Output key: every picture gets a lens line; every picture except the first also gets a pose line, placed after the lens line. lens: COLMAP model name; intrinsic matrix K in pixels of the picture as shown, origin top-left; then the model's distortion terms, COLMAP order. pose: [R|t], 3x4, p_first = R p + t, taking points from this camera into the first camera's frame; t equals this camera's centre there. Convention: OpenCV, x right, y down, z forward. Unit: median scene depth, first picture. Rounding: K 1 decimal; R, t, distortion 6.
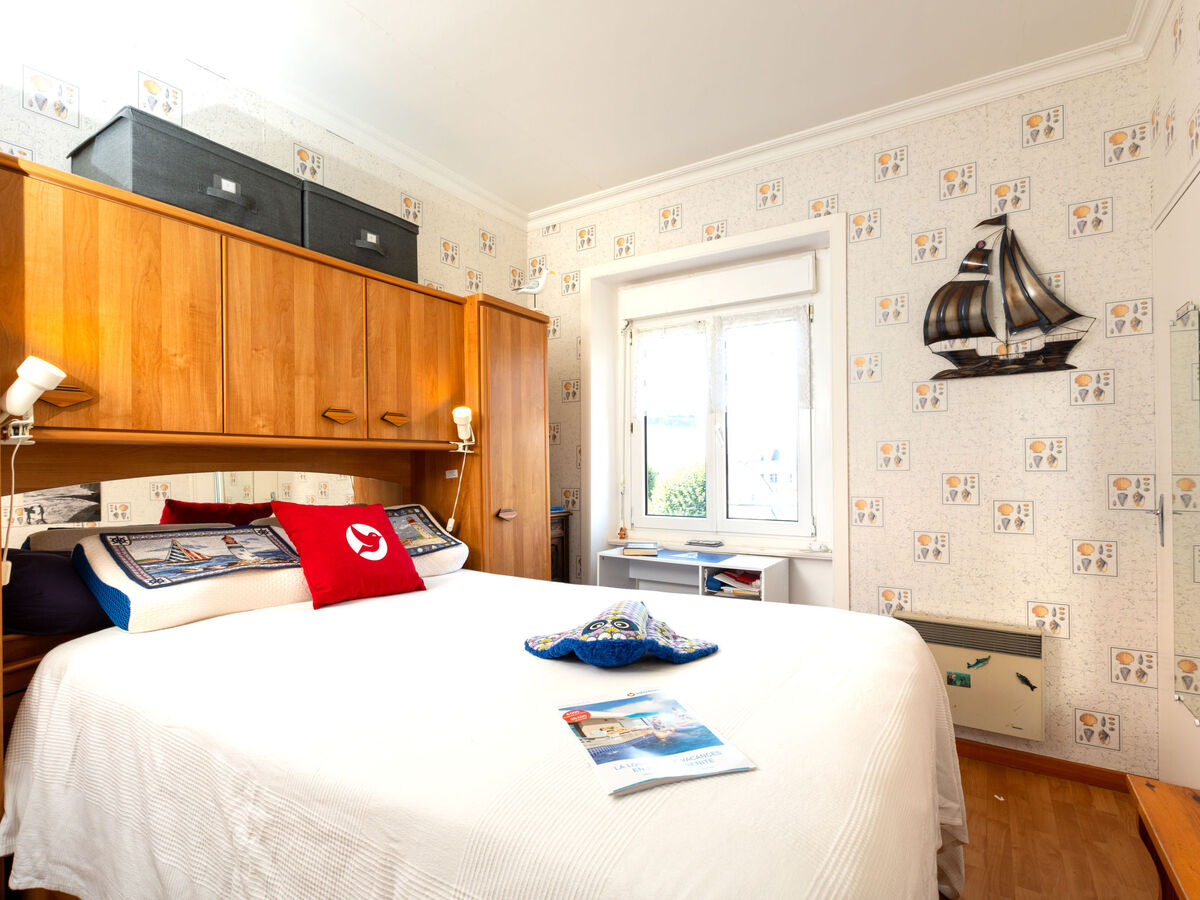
lens RADIAL K [[604.4, 0, 598.8], [0, 604.4, 454.7], [0, 0, 1]] dist [-0.002367, -0.000899]
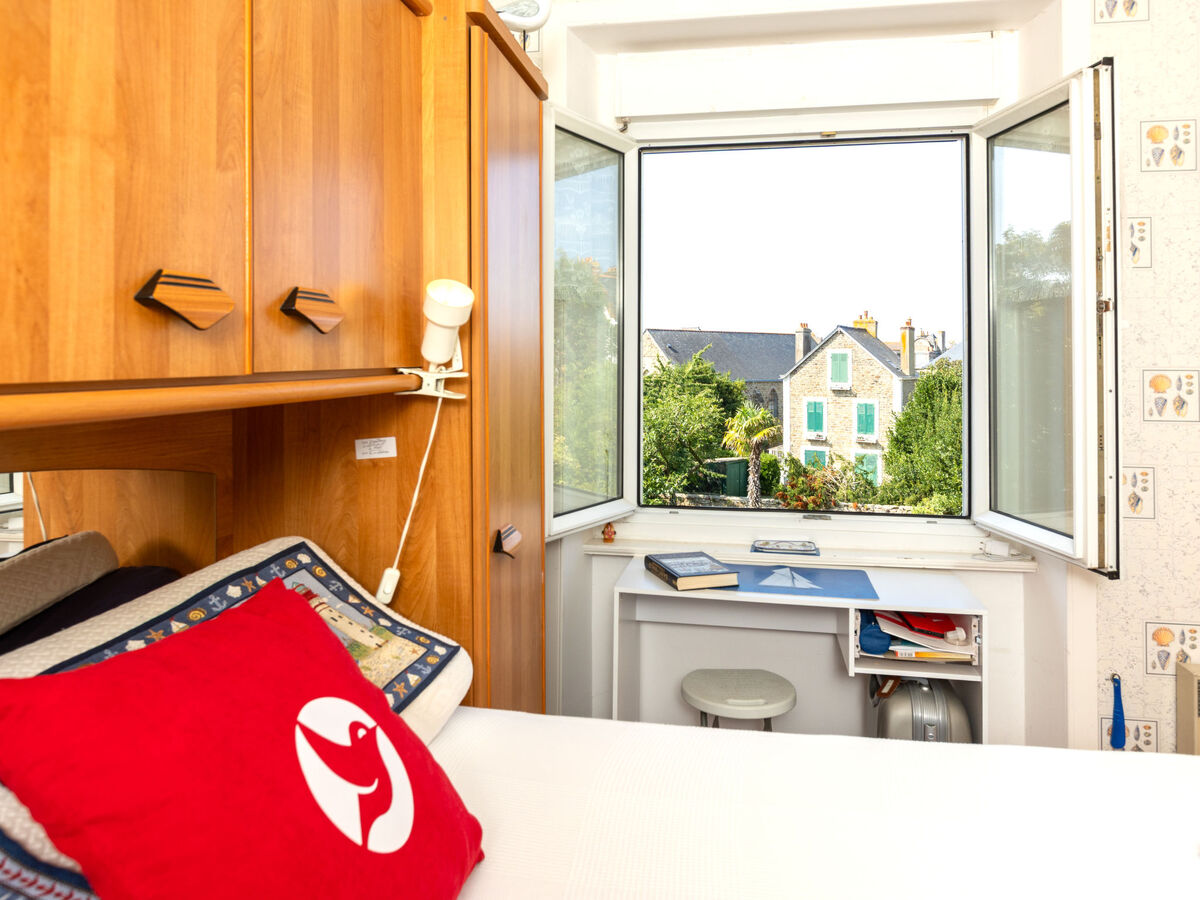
lens RADIAL K [[841.0, 0, 600.0], [0, 841.0, 340.0], [0, 0, 1]] dist [-0.005525, -0.003082]
pose [[0.925885, 0.016279, 0.377454, -0.393028], [-0.014984, 0.999867, -0.006365, -0.045573], [-0.377508, 0.000238, 0.926006, 0.557271]]
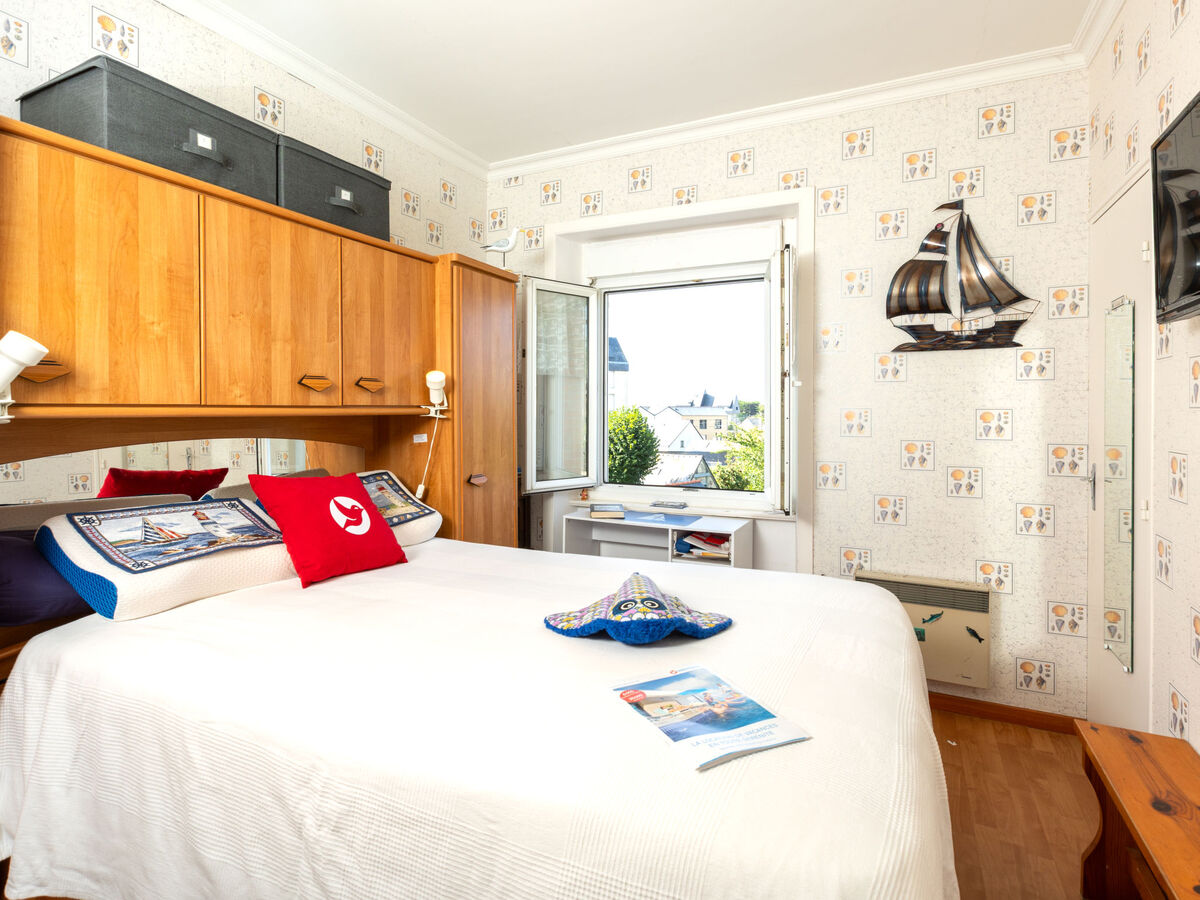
lens RADIAL K [[634.4, 0, 595.9], [0, 634.4, 405.7], [0, 0, 1]] dist [-0.003079, -0.000316]
pose [[0.993474, 0.006767, 0.113859, -0.100699], [-0.007949, 0.999919, 0.009931, -0.041074], [-0.113782, -0.010771, 0.993447, -0.047642]]
